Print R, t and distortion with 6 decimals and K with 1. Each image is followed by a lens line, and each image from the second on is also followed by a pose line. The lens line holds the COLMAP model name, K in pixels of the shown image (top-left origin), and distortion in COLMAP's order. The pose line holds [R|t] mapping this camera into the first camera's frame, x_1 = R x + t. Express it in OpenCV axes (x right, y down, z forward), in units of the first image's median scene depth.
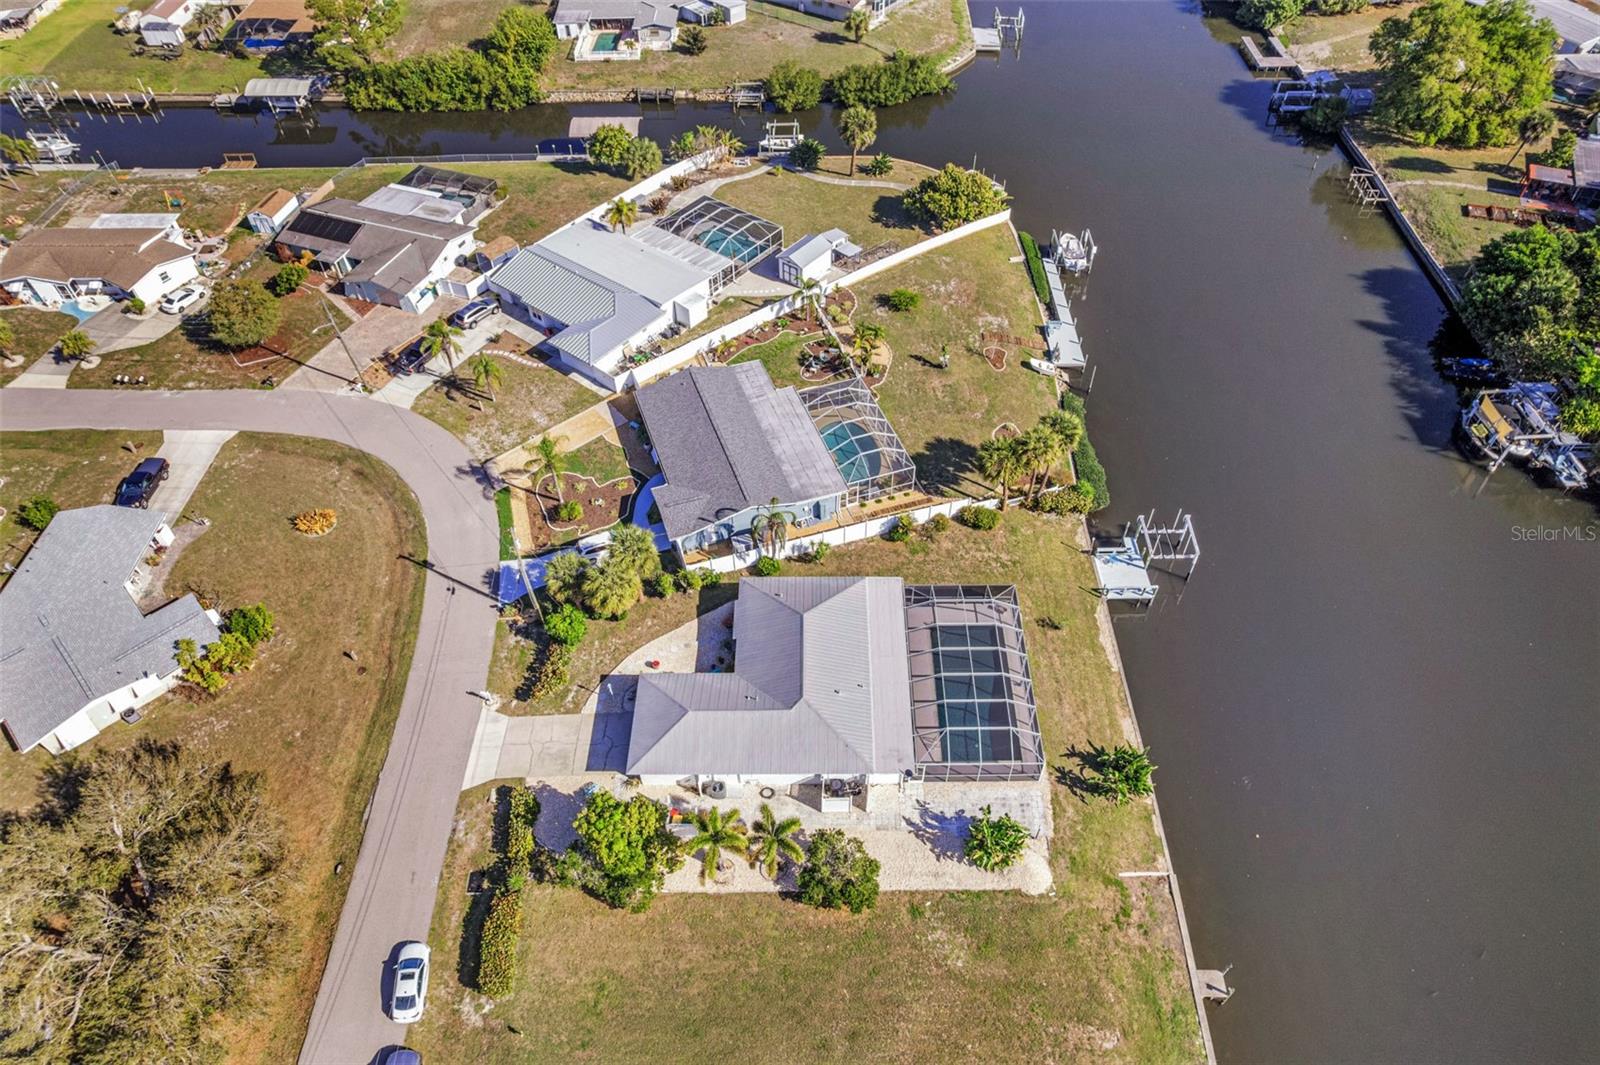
lens RADIAL K [[1027.7, 0, 814.7], [0, 1027.7, 545.5], [0, 0, 1]] dist [-0.077558, 0.069816]
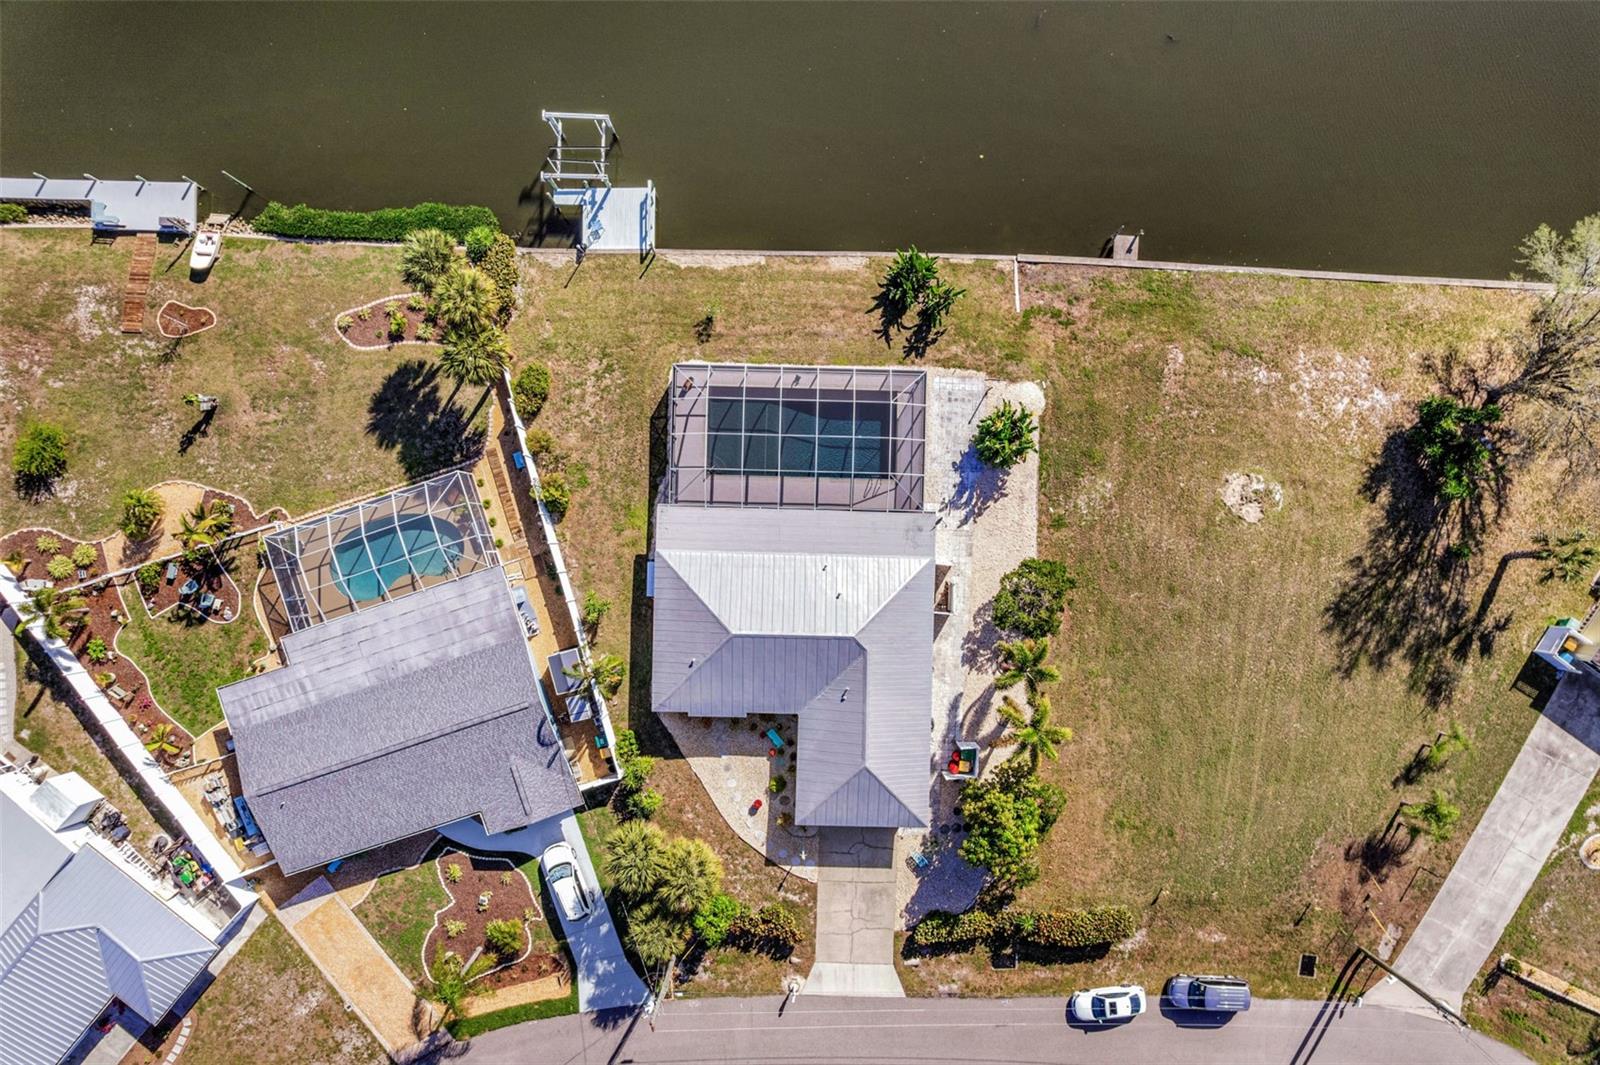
lens RADIAL K [[1027.7, 0, 814.7], [0, 1027.7, 545.5], [0, 0, 1]] dist [-0.077558, 0.069816]
pose [[0.025213, -0.999680, 0.001916, 0.044956], [0.738277, 0.019912, 0.674204, -0.327654], [-0.674027, -0.015584, 0.738543, 0.269437]]
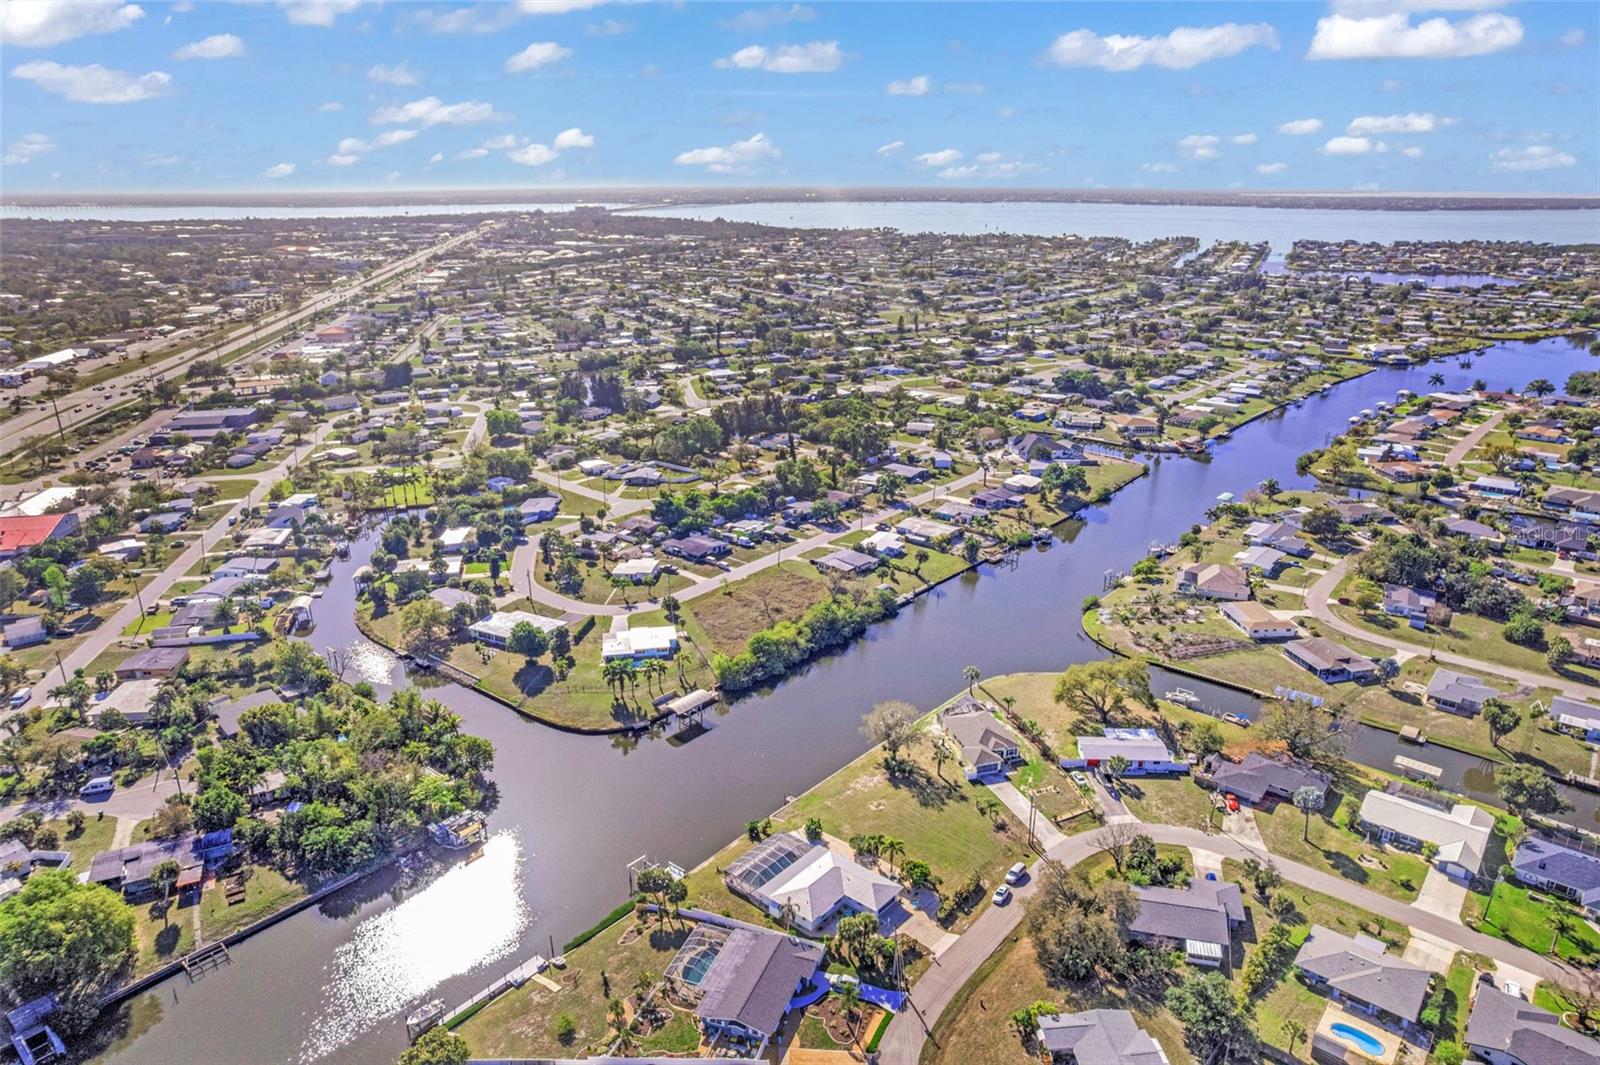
lens RADIAL K [[1027.7, 0, 814.7], [0, 1027.7, 545.5], [0, 0, 1]] dist [-0.077558, 0.069816]
pose [[-0.770122, -0.206941, 0.603397, -0.966751], [0.482656, 0.429439, 0.763299, -1.555347], [-0.417080, 0.879066, -0.230839, 0.637042]]
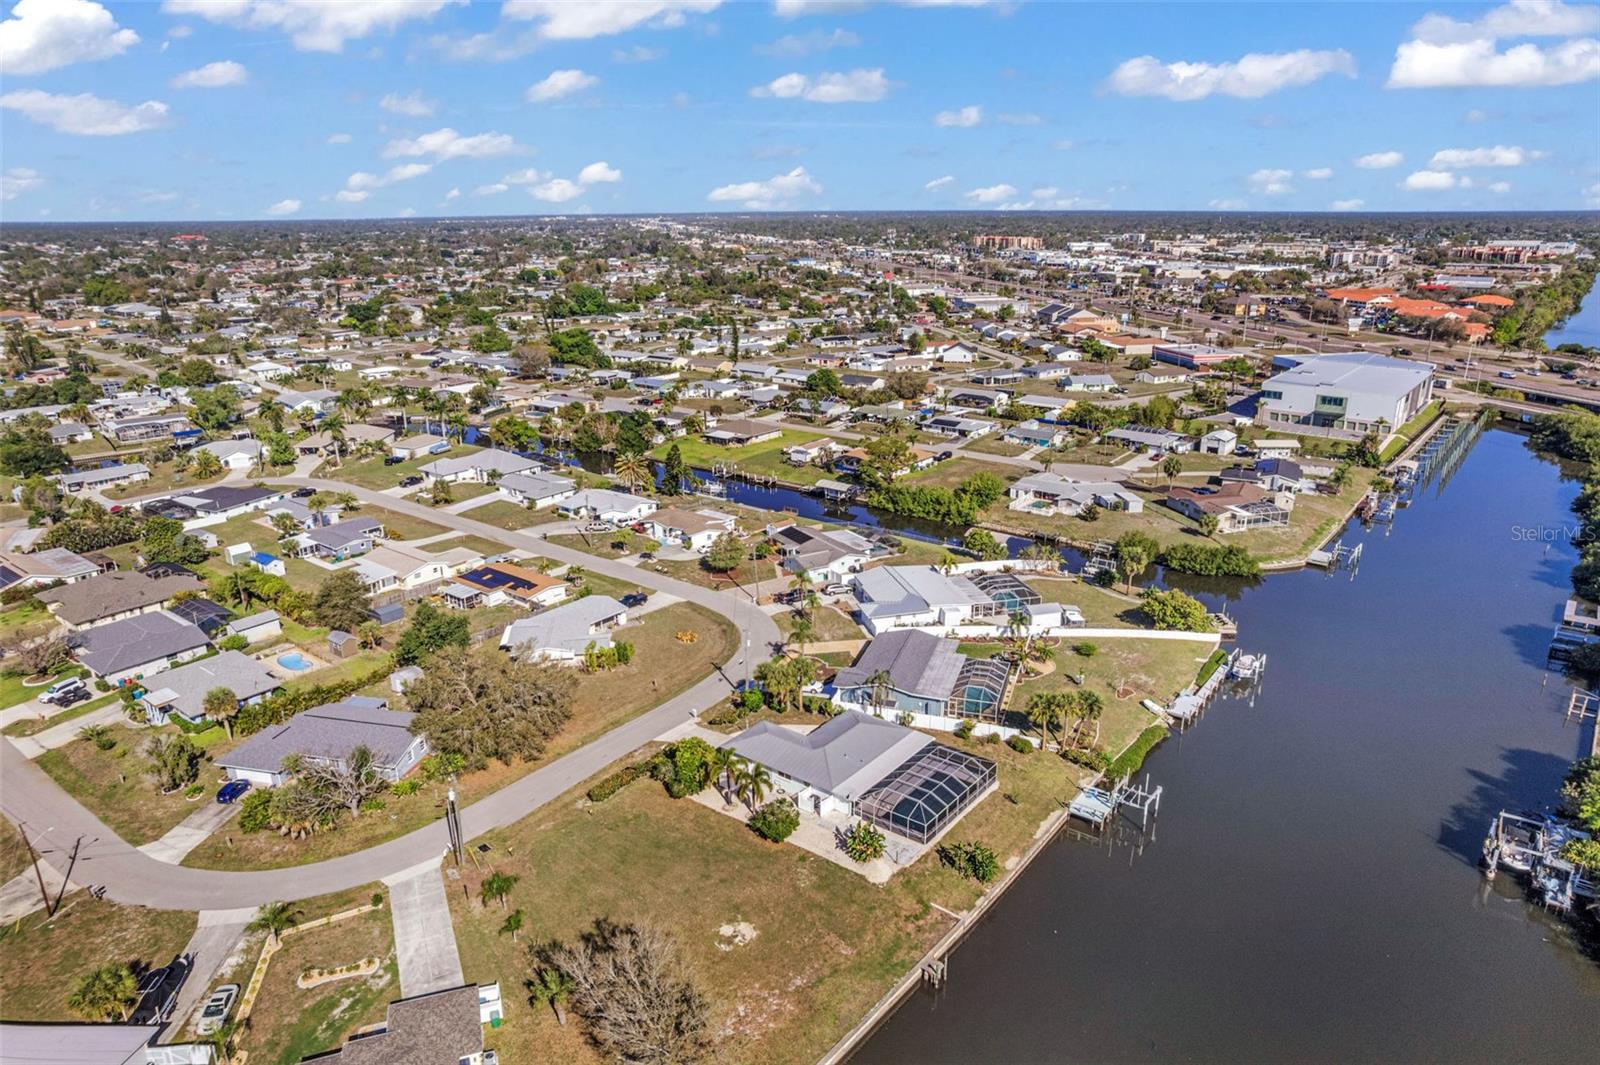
lens RADIAL K [[1027.7, 0, 814.7], [0, 1027.7, 545.5], [0, 0, 1]] dist [-0.077558, 0.069816]
pose [[0.794284, 0.192596, -0.576212, 0.619297], [-0.453661, 0.818860, -0.351653, 0.334962], [0.404110, 0.540718, 0.737780, -0.295096]]
